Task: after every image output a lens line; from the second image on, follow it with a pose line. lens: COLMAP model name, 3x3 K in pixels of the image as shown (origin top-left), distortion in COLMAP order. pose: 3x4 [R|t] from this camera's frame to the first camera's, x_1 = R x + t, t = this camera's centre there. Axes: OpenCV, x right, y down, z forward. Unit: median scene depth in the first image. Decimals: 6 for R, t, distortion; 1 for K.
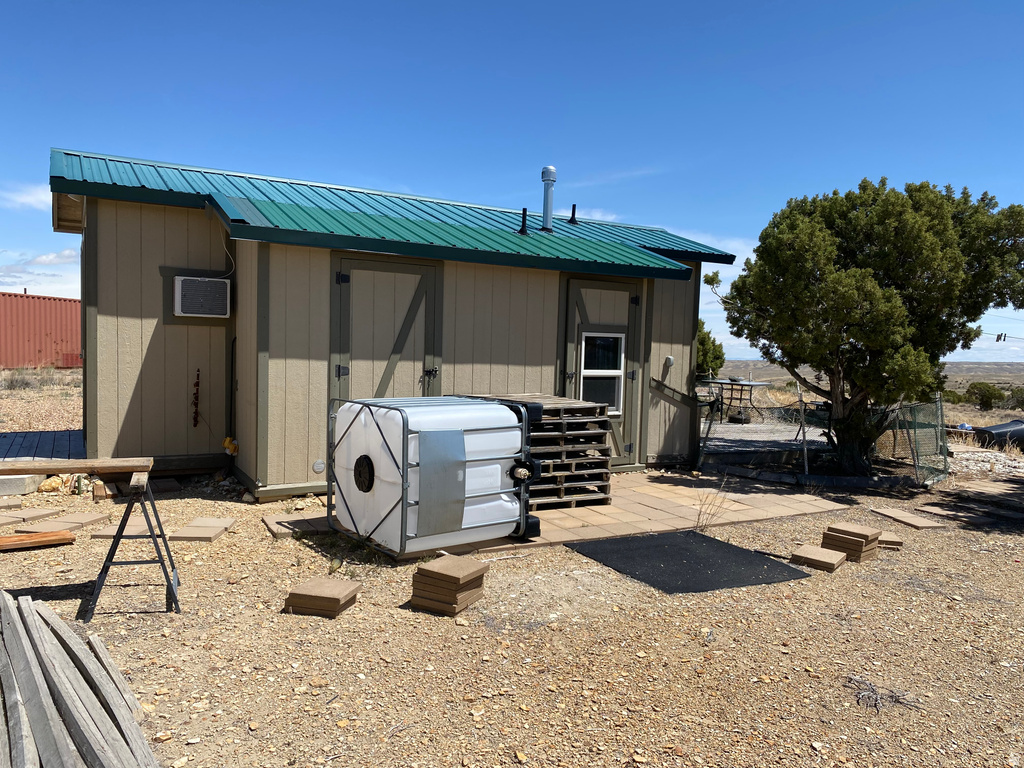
lens RADIAL K [[768.9, 0, 511.5], [0, 768.9, 398.8], [0, 0, 1]] dist [0.000379, -0.000196]
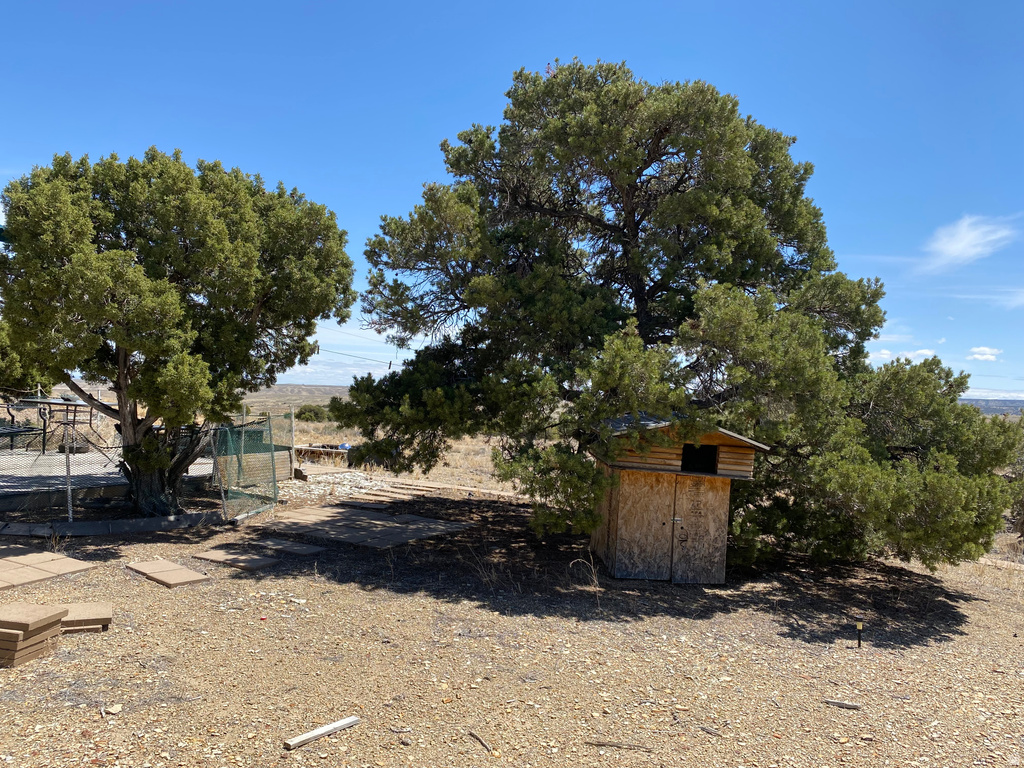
lens RADIAL K [[768.9, 0, 511.5], [0, 768.9, 398.8], [0, 0, 1]] dist [0.000379, -0.000196]
pose [[0.786115, 0.002560, 0.618075, 0.263532], [0.016148, 0.999565, -0.024679, 0.004031], [-0.617870, 0.029381, 0.785731, 0.145723]]
